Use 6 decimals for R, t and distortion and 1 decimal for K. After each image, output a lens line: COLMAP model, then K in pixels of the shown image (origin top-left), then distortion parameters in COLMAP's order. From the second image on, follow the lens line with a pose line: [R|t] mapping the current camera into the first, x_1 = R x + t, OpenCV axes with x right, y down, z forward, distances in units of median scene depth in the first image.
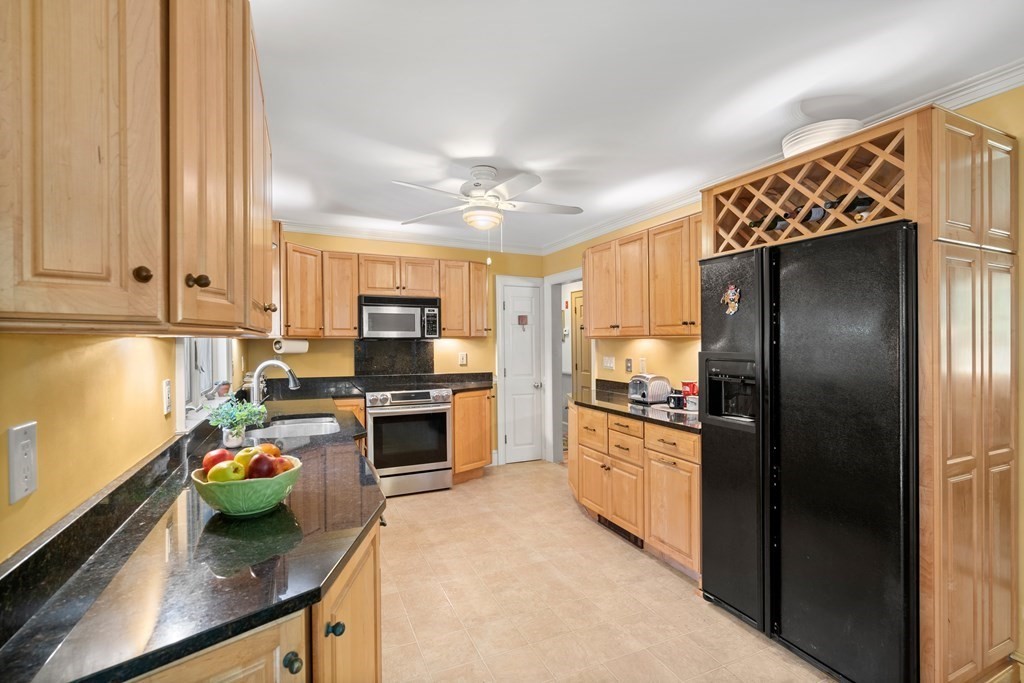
lens RADIAL K [[467.3, 0, 516.6], [0, 467.3, 343.9], [0, 0, 1]] dist [-0.001497, -0.000044]
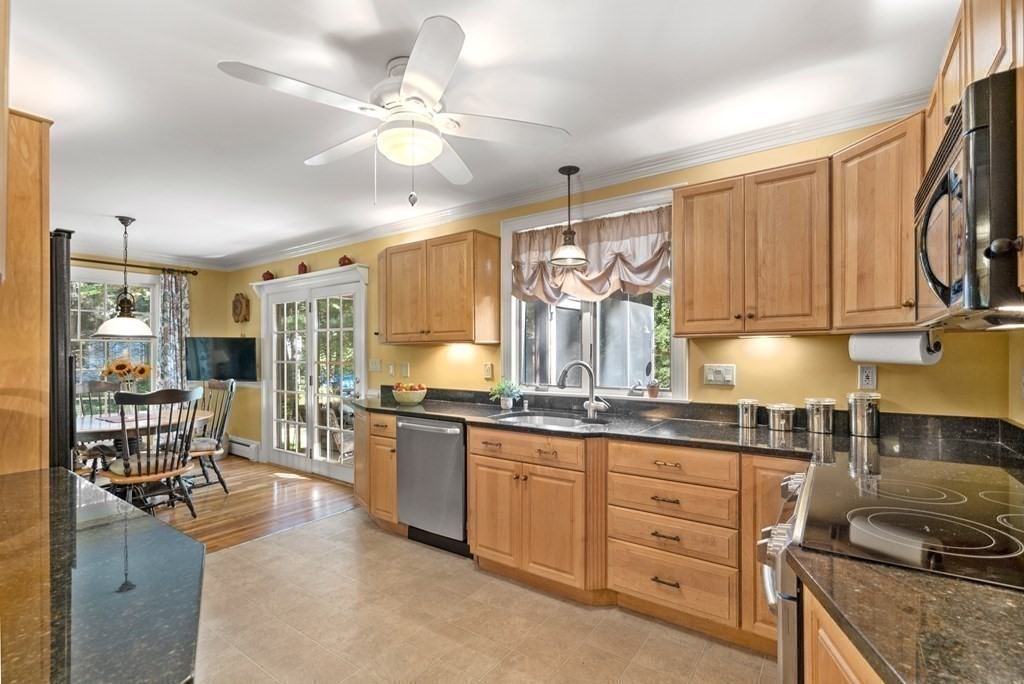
lens RADIAL K [[471.1, 0, 512.3], [0, 471.1, 353.8], [0, 0, 1]] dist [-0.003907, -0.000192]
pose [[-0.870324, 0.004667, -0.492458, 0.089598], [0.001560, 0.999976, 0.006720, 0.007035], [0.492477, 0.005080, -0.870311, 1.138066]]
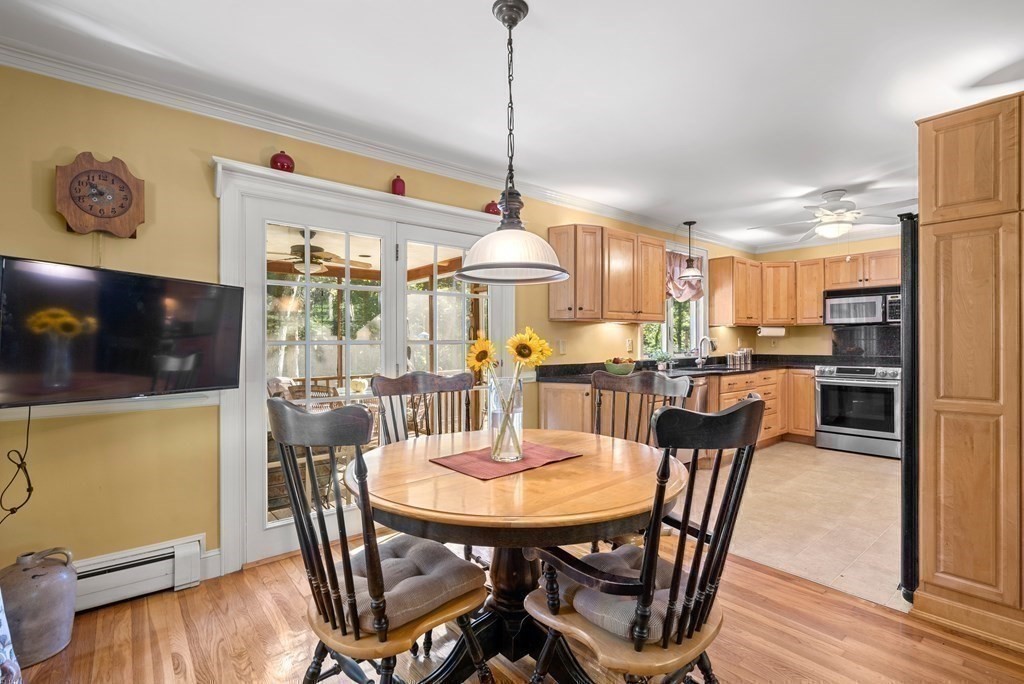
lens RADIAL K [[476.0, 0, 514.0], [0, 476.0, 345.7], [0, 0, 1]] dist [-0.001946, -0.000381]
pose [[0.257788, 0.006207, -0.966182, 0.704576], [-0.000049, 0.999979, 0.006411, 0.037360], [0.966201, -0.001605, 0.257783, -0.157527]]
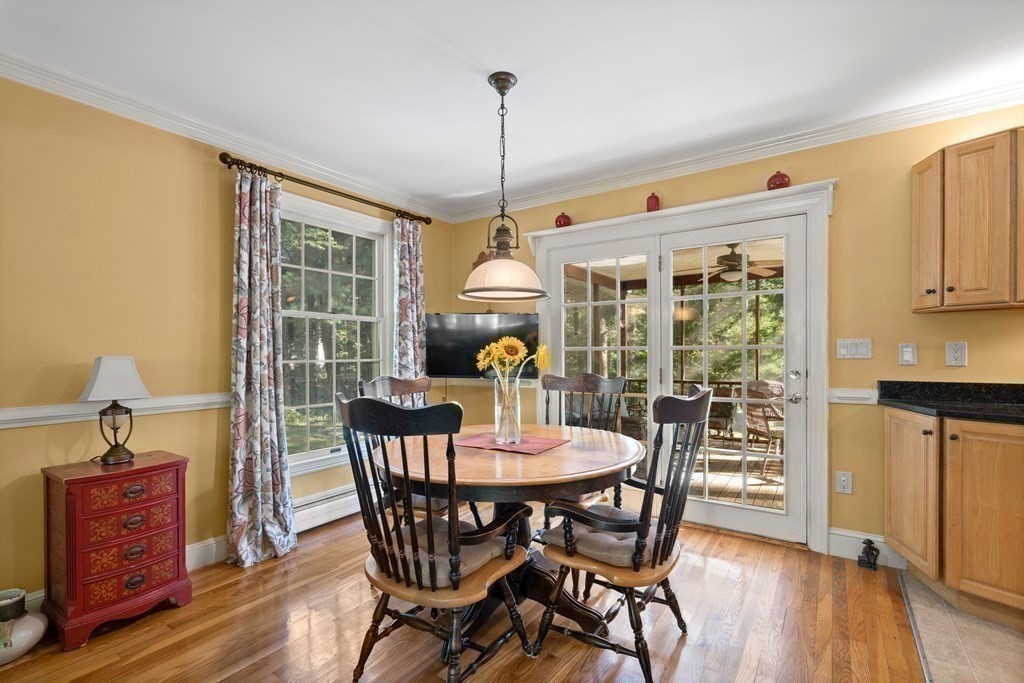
lens RADIAL K [[479.2, 0, 505.4], [0, 479.2, 357.3], [0, 0, 1]] dist [-0.017495, 0.001142]
pose [[-0.863601, 0.008887, -0.504097, 0.561630], [0.004824, 0.999945, 0.009365, 0.042658], [0.504153, 0.005656, -0.863596, 0.403968]]
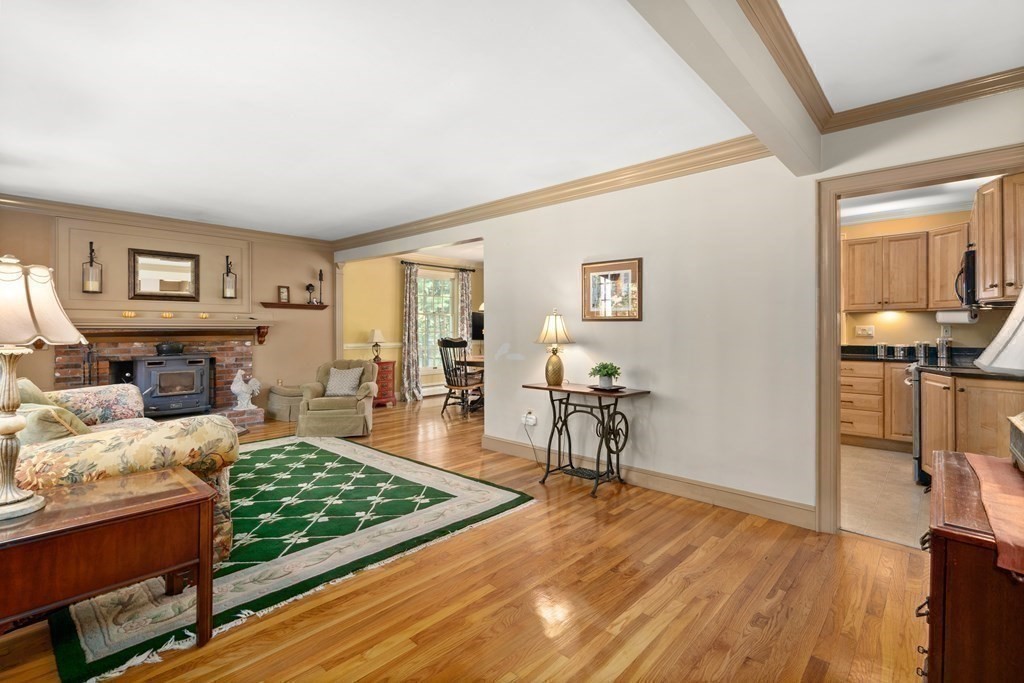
lens RADIAL K [[461.3, 0, 525.6], [0, 461.3, 328.4], [0, 0, 1]] dist [-0.000569, 0.000115]
pose [[-0.924520, -0.003089, -0.381121, 0.846295], [-0.004053, 0.999990, 0.001725, 0.033555], [0.381112, 0.003139, -0.924524, 1.517791]]
